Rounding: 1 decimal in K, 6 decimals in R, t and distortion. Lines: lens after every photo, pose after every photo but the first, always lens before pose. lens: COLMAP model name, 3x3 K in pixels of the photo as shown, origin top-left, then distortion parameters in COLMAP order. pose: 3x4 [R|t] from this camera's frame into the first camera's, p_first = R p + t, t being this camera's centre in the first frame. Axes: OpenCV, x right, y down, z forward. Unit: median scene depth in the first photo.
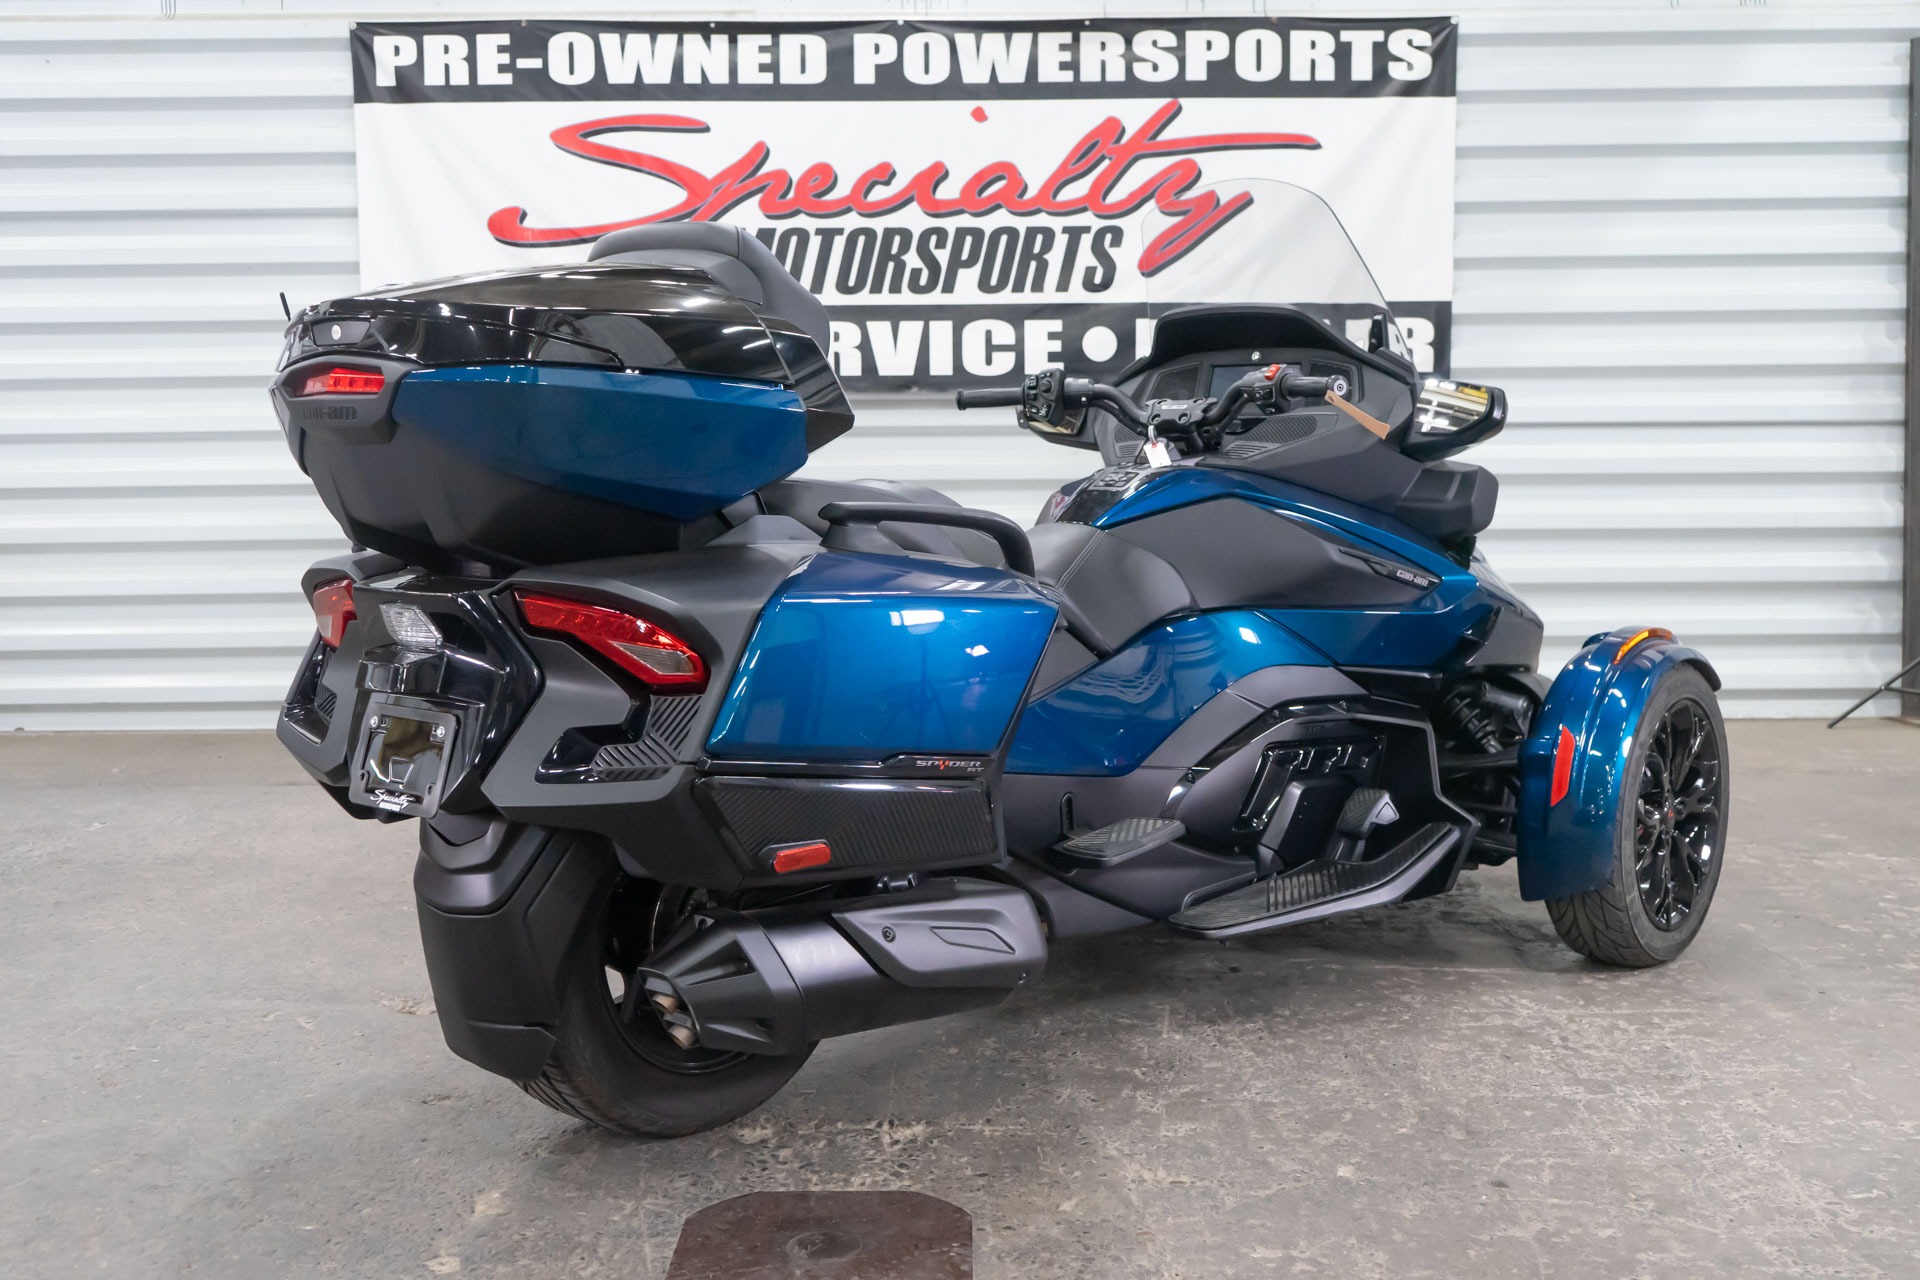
lens RADIAL K [[1990.2, 0, 960.4], [0, 1990.2, 642.8], [0, 0, 1]] dist [-0.000702, 0.045562]
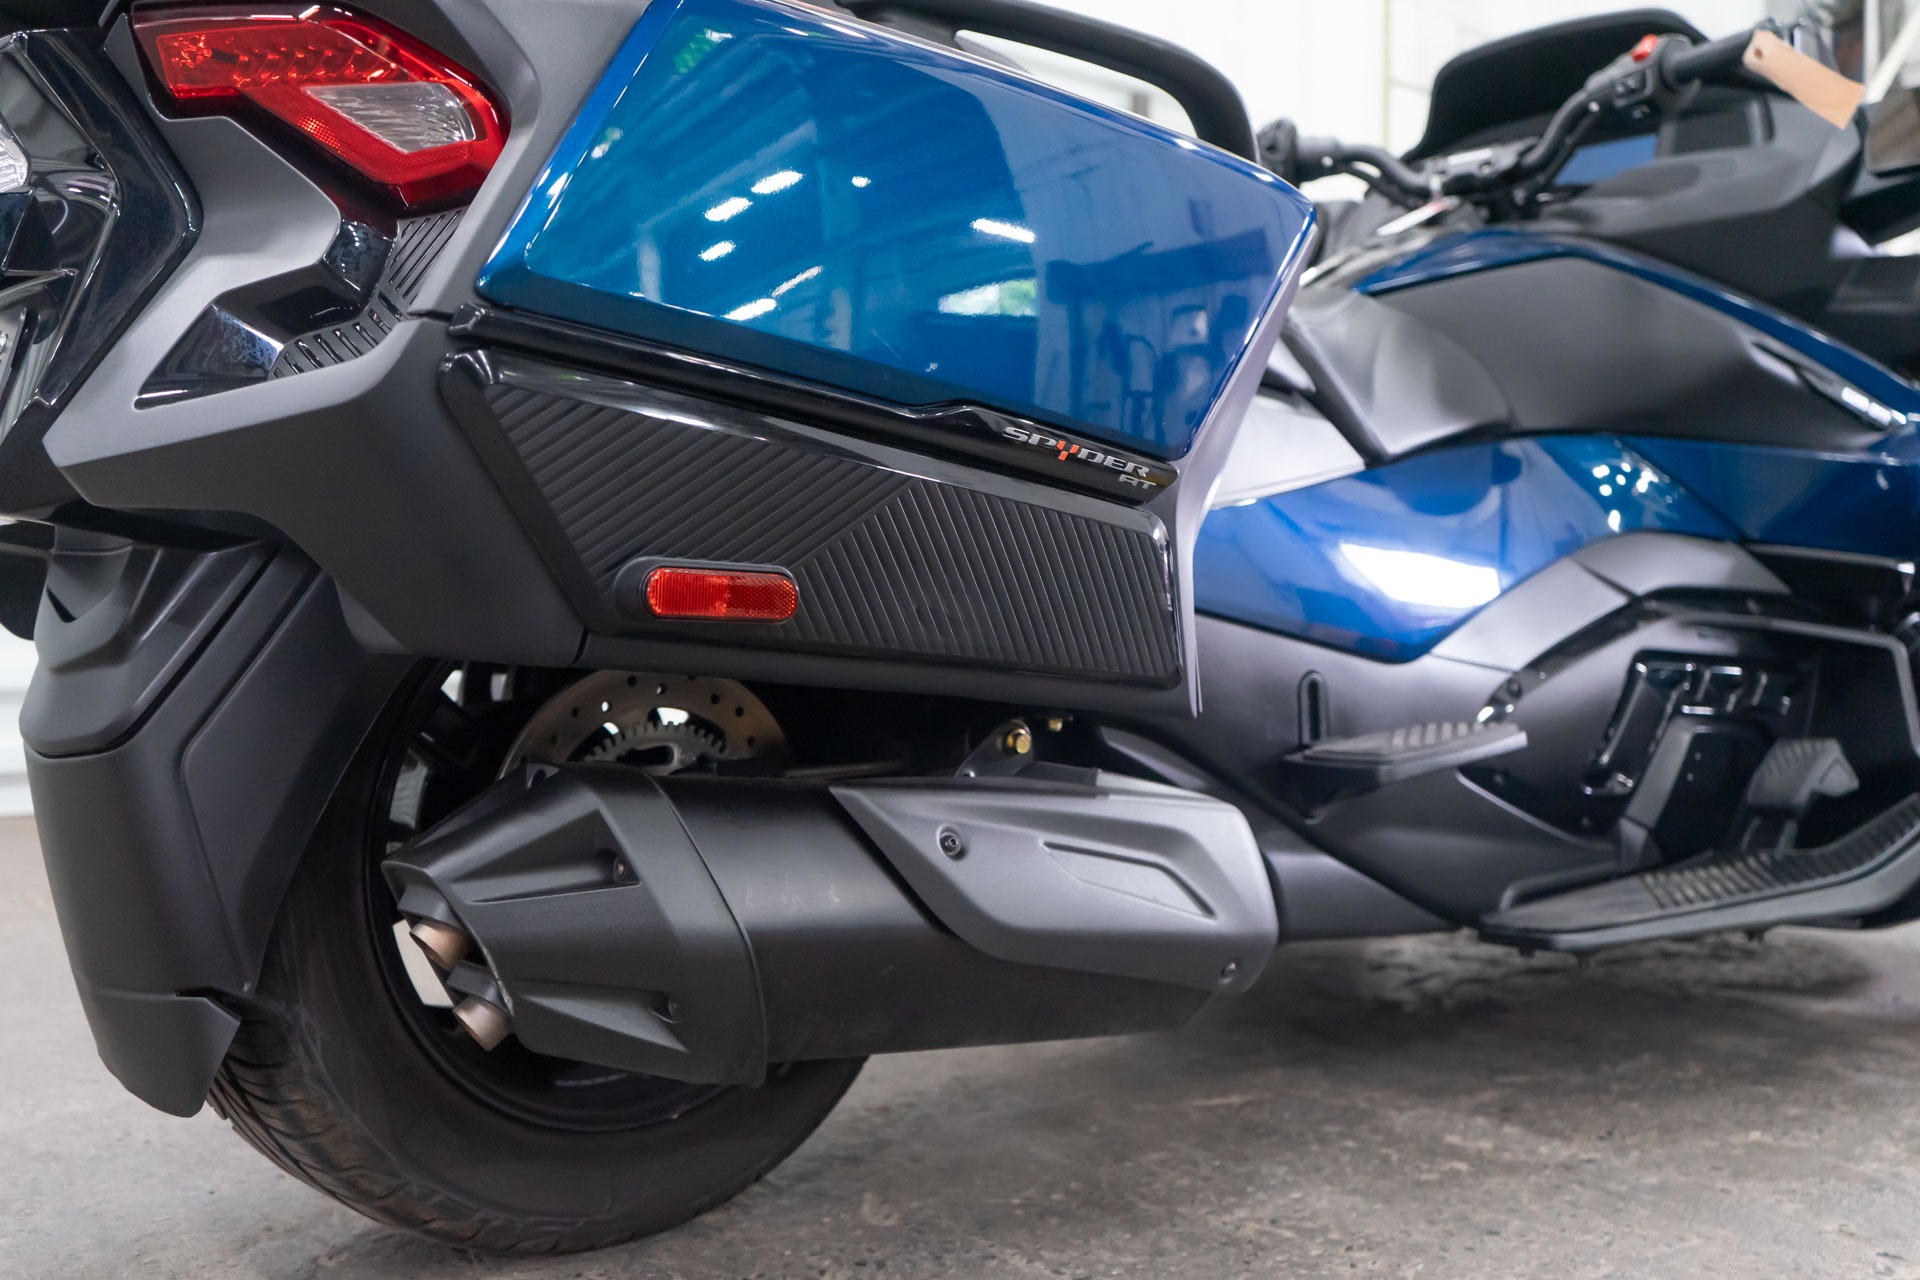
lens RADIAL K [[1883.1, 0, 960.0], [0, 1883.1, 640.0], [0, 0, 1]] dist [0.007493, 0.008818]
pose [[0.994233, 0.016182, -0.106018, 0.013148], [-0.025623, 0.995764, -0.088301, 0.133533], [0.104140, 0.090508, 0.990436, 0.528434]]
